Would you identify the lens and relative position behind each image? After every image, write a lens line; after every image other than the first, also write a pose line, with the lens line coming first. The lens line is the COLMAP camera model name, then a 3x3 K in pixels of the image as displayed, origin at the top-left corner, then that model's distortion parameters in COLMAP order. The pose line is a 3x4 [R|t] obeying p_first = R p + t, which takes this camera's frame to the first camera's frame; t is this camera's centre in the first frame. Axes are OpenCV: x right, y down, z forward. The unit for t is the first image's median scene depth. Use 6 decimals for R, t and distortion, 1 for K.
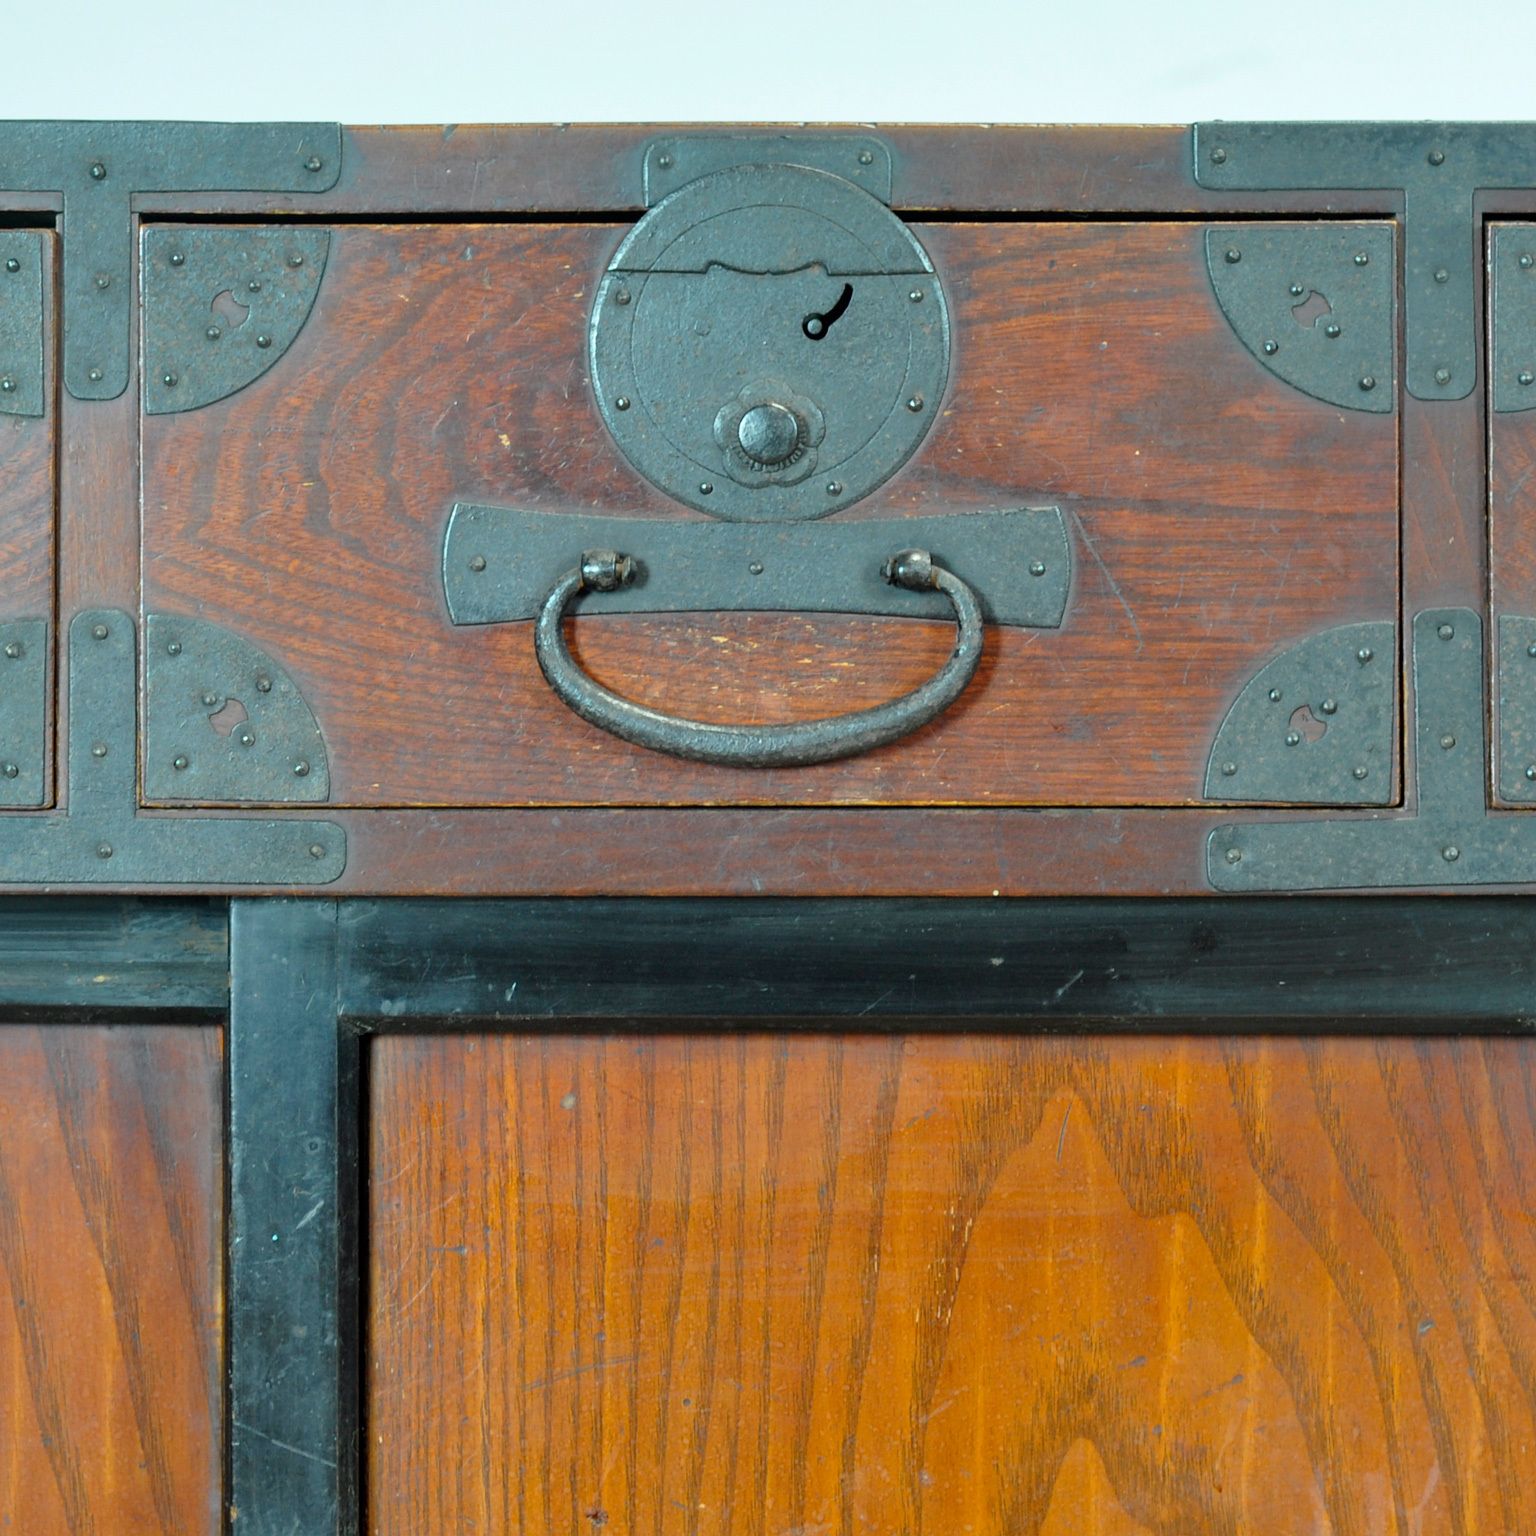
lens RADIAL K [[6907.1, 0, 857.1], [0, 6907.1, 680.9], [0, 0, 1]] dist [0.079956, 0.000000]
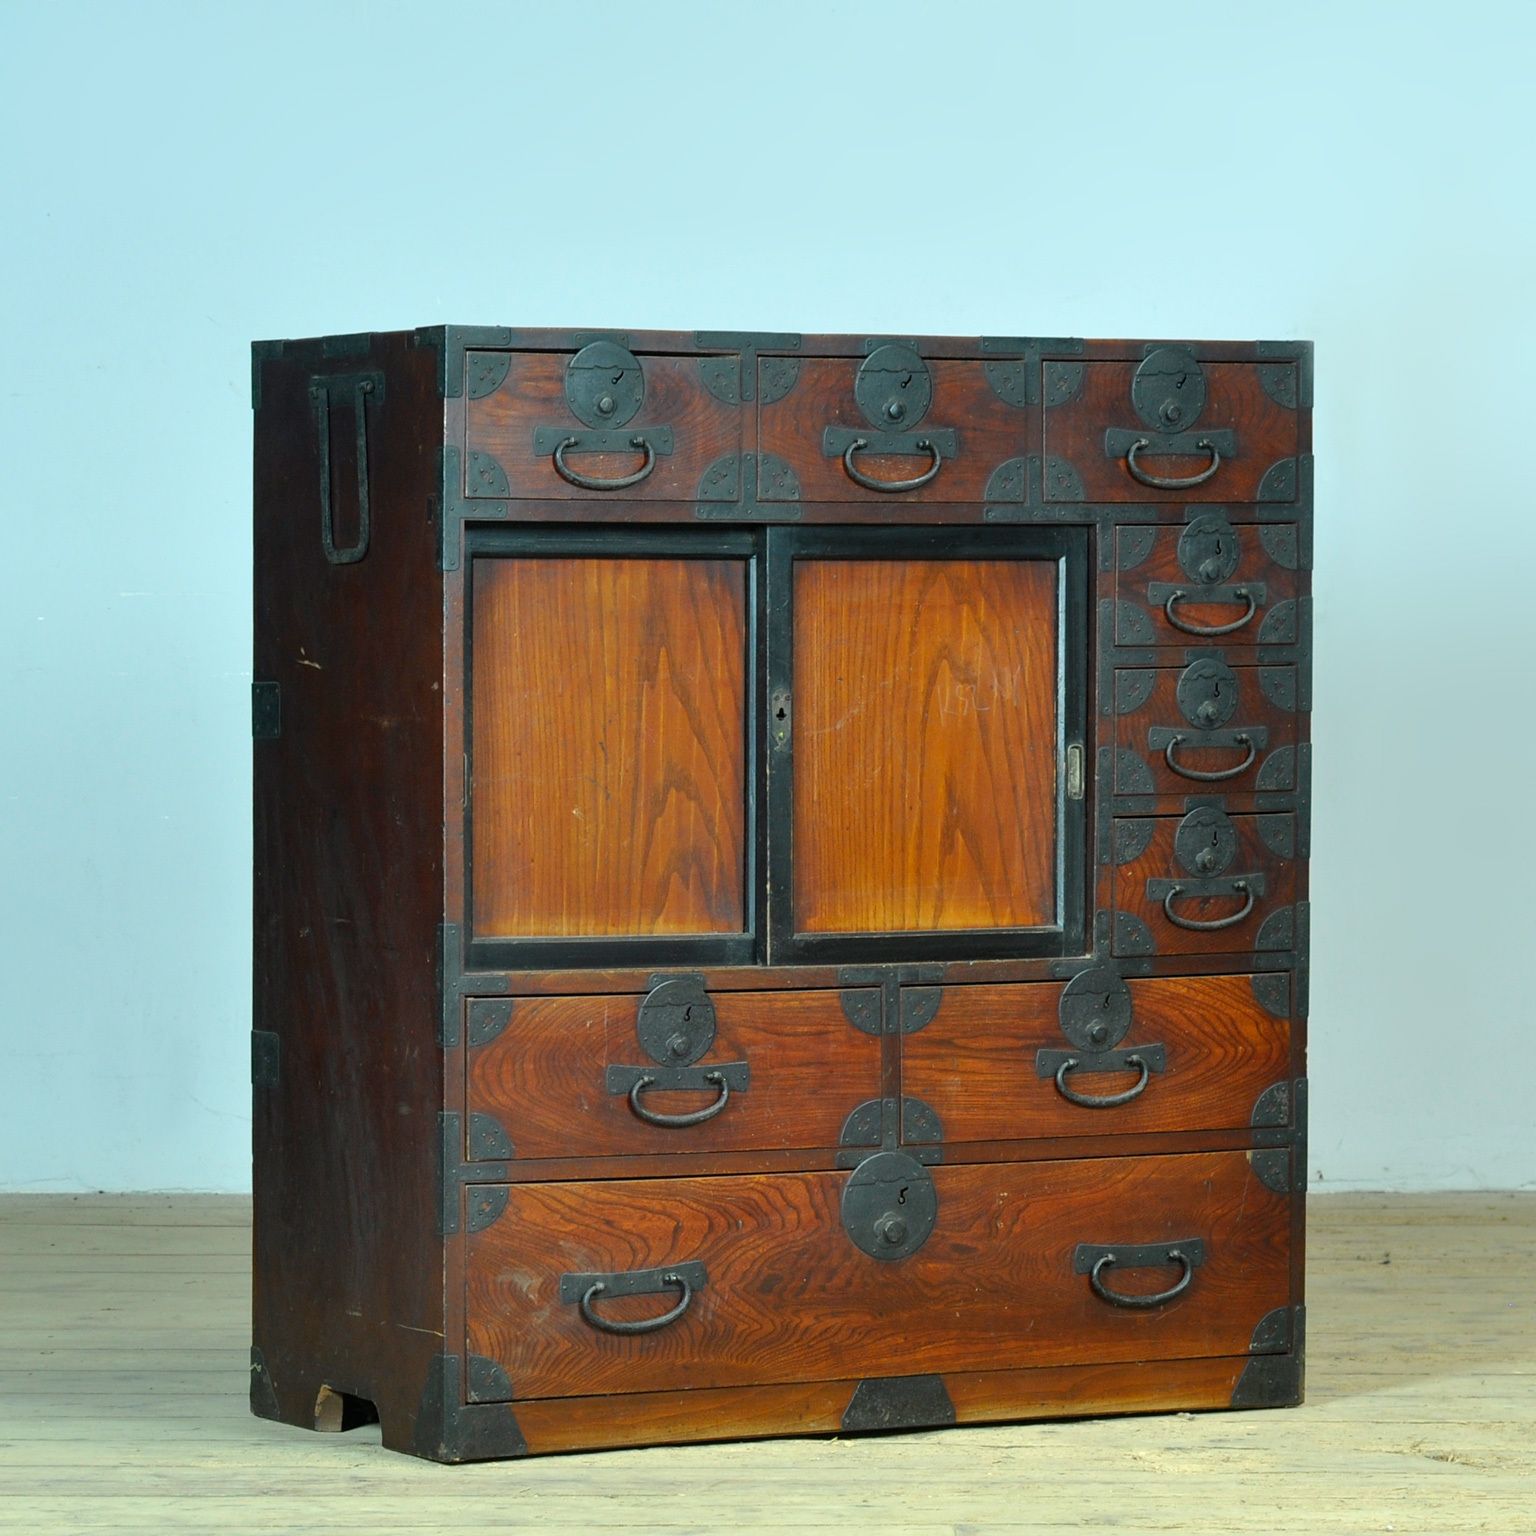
lens RADIAL K [[6907.1, 0, 755.0], [0, 6907.1, 762.3], [0, 0, 1]] dist [0.079956, 0.000000]
pose [[0.879546, -0.012713, 0.475644, -2.000094], [0.007304, 0.999886, 0.013220, 0.115792], [-0.475757, -0.008154, 0.879539, -2.522215]]
